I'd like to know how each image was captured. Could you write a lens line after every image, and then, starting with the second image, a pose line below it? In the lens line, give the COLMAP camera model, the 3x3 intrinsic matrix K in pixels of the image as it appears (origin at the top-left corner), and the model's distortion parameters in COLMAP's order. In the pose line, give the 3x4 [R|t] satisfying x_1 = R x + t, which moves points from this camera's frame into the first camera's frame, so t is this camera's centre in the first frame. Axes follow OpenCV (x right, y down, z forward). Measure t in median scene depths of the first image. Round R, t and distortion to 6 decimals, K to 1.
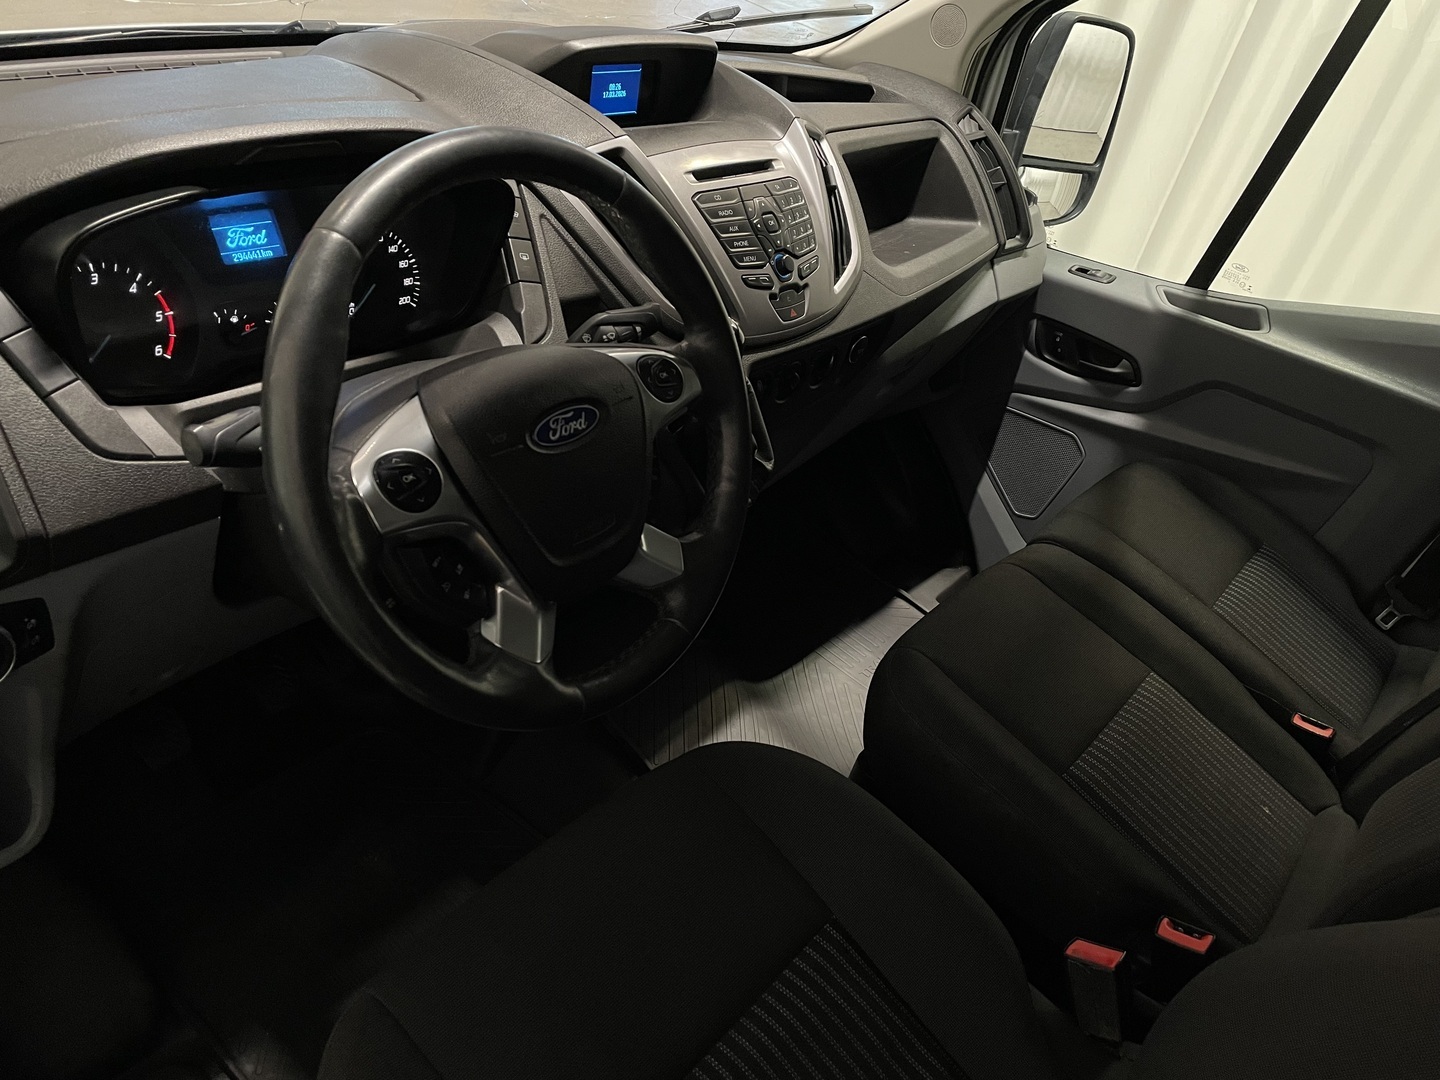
lens RADIAL K [[1097.2, 0, 721.7], [0, 1097.2, 527.8], [0, 0, 1]] dist [0.072858, -0.116178]
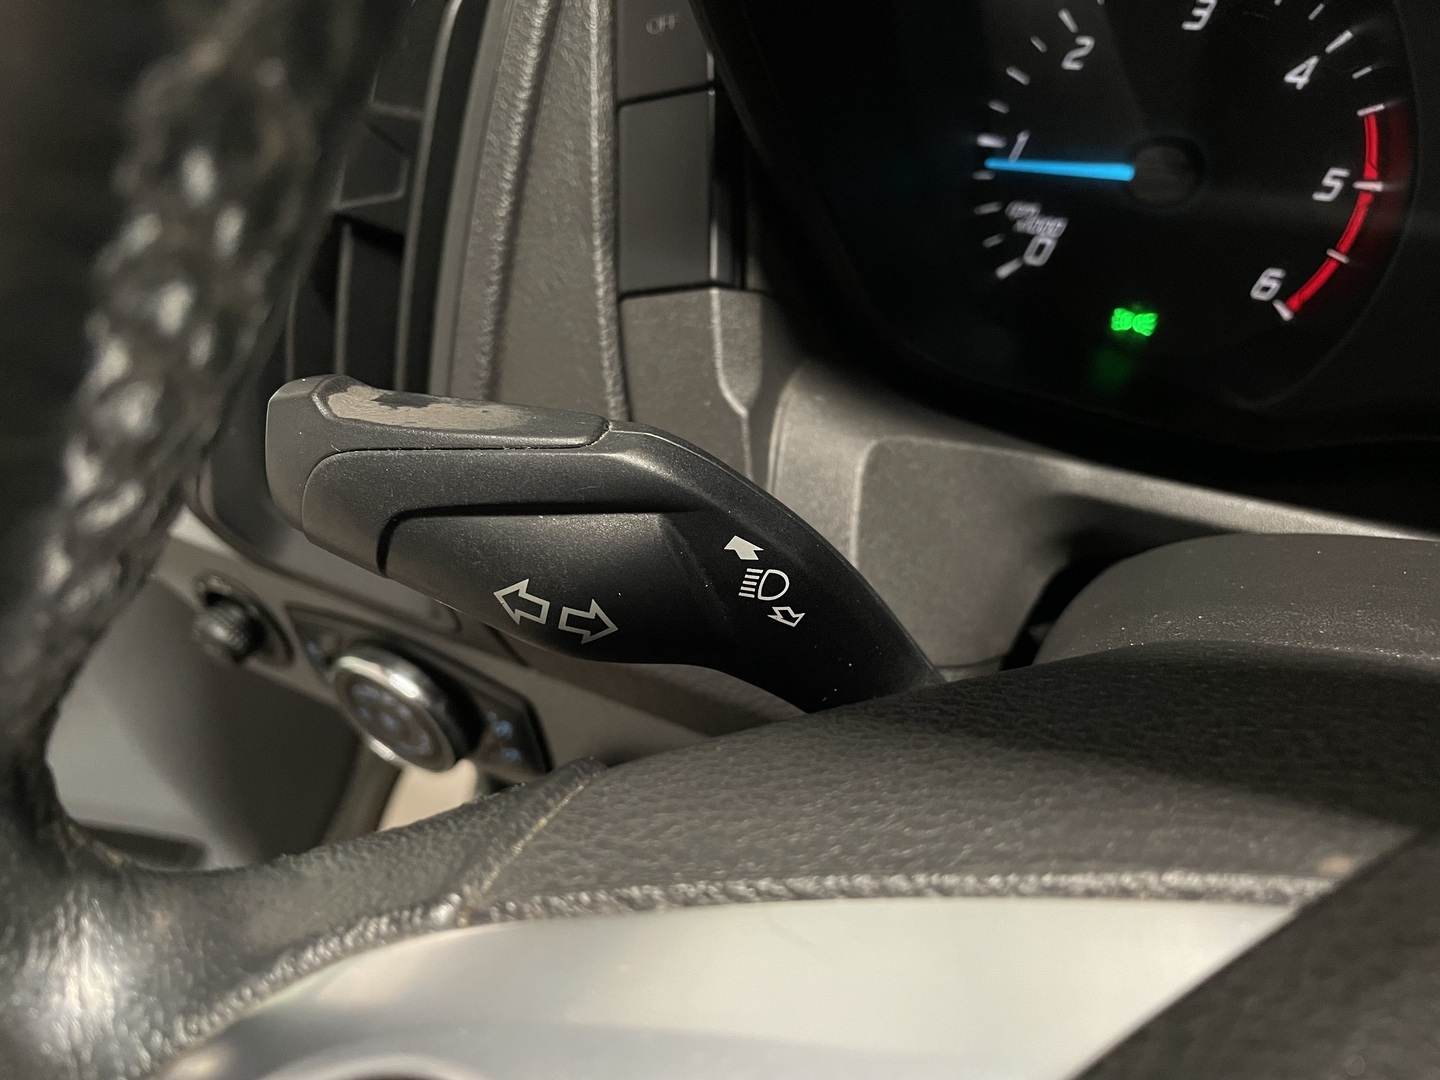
lens RADIAL K [[1097.2, 0, 721.7], [0, 1097.2, 527.8], [0, 0, 1]] dist [0.072858, -0.116178]
pose [[0.174226, 0.553238, -0.814600, -0.181212], [-0.382836, 0.800228, 0.461597, -0.147491], [0.907239, 0.231436, 0.351220, 0.586968]]
